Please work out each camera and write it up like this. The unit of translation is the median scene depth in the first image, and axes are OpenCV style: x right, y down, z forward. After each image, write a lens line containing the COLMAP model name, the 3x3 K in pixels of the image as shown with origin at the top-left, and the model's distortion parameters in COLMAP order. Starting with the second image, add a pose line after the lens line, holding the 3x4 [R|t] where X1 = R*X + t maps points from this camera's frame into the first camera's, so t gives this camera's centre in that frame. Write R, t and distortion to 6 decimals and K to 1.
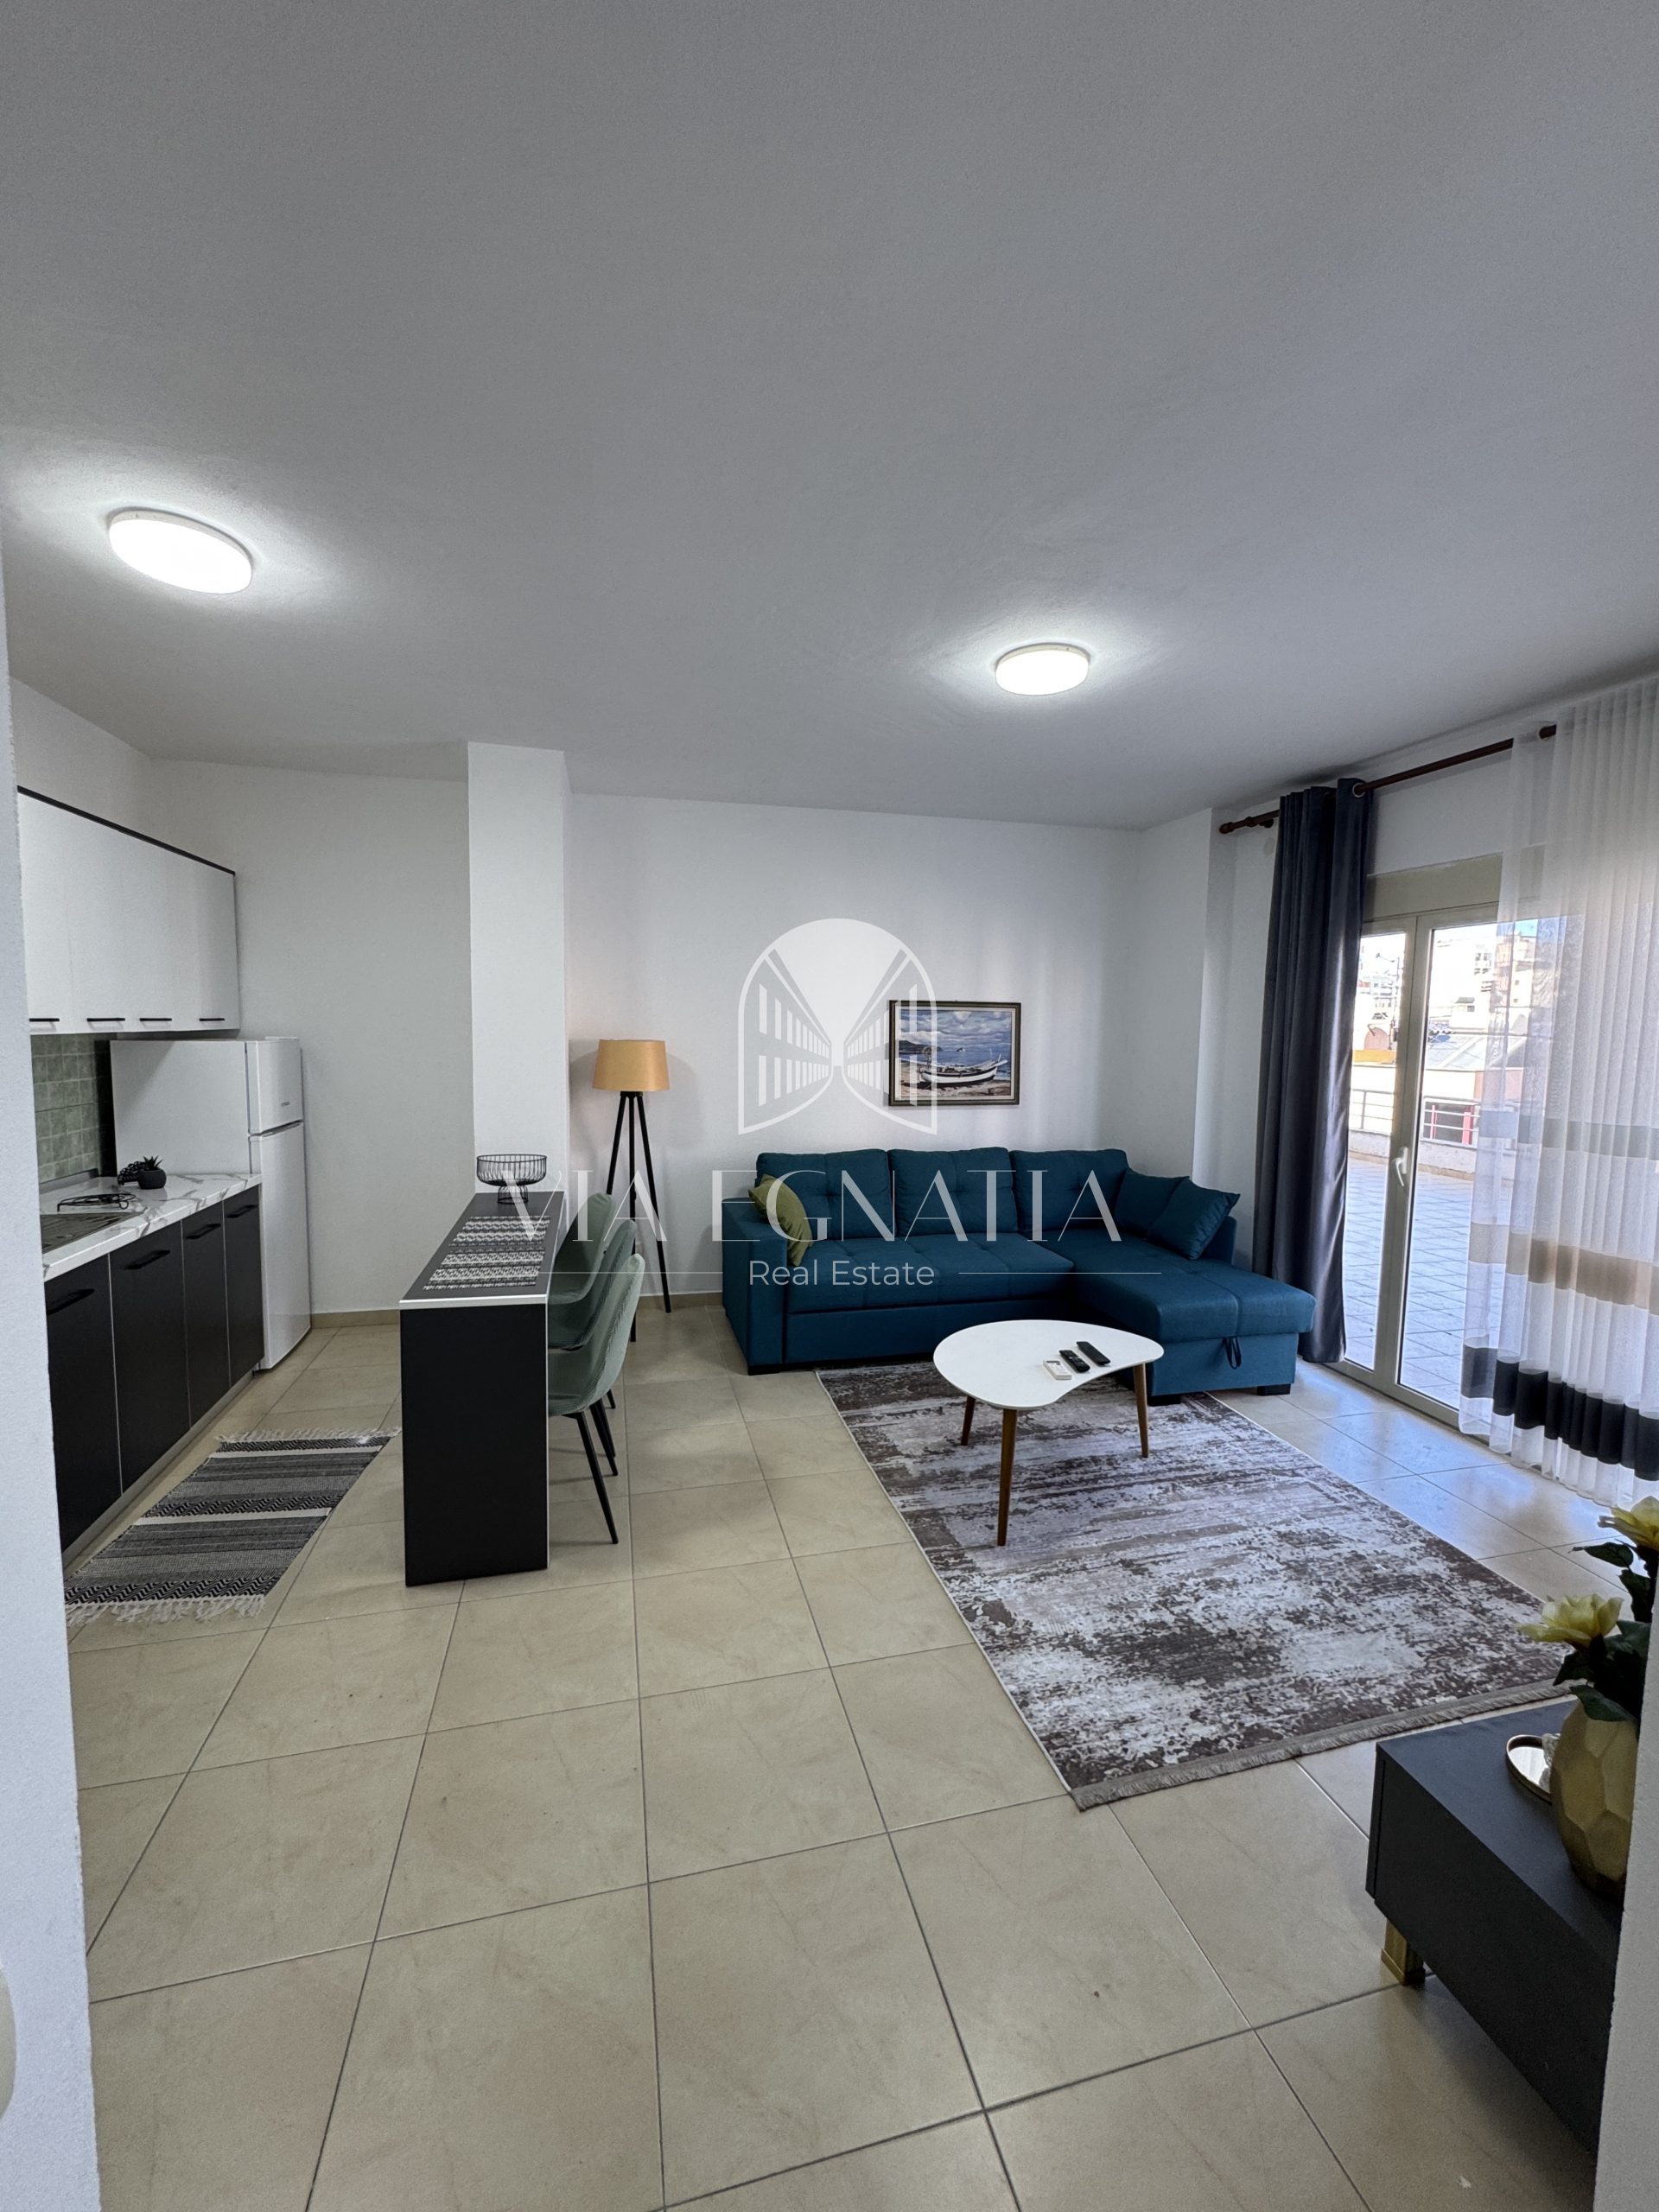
lens RADIAL K [[870.4, 0, 829.5], [0, 870.4, 1106.0], [0, 0, 1]] dist [-0.000250, -0.000005]
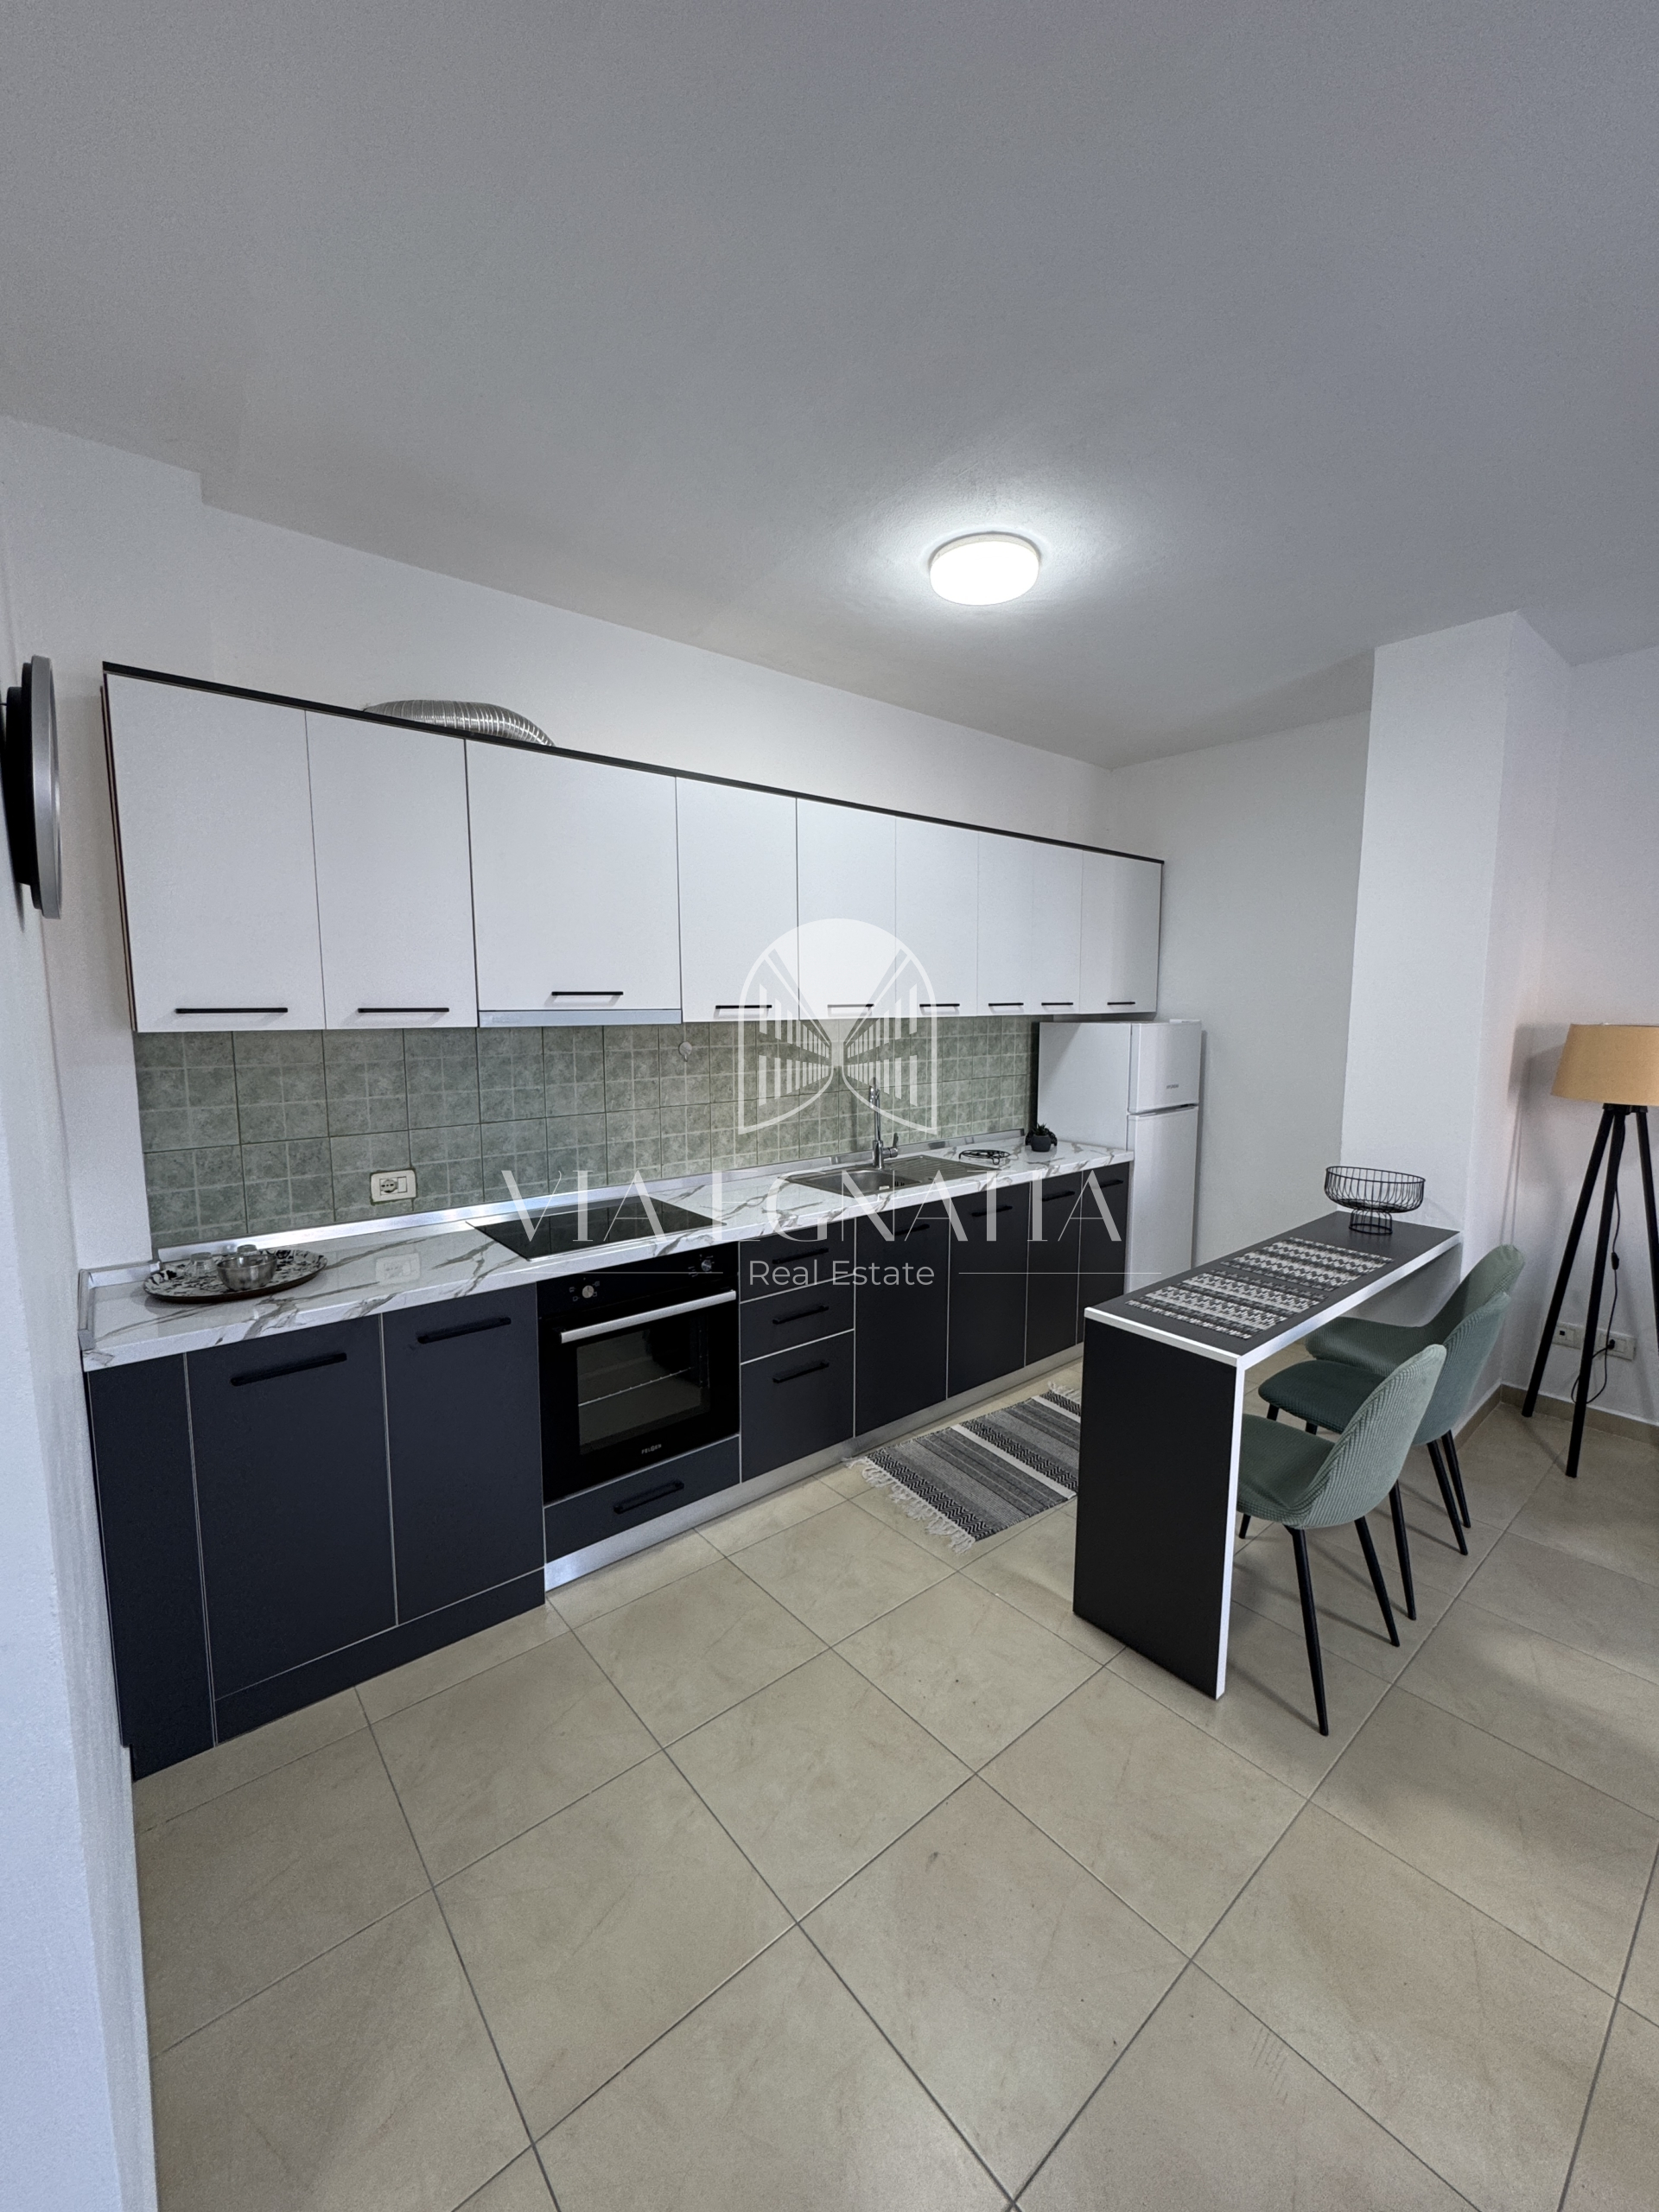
lens RADIAL K [[884.7, 0, 829.6], [0, 884.7, 1102.2], [0, 0, 1]] dist [-0.002875, -0.000319]
pose [[0.434721, 0.084300, -0.896611, 0.142790], [-0.072793, 0.995641, 0.058318, -0.017774], [0.897619, 0.039915, 0.438962, 0.239132]]
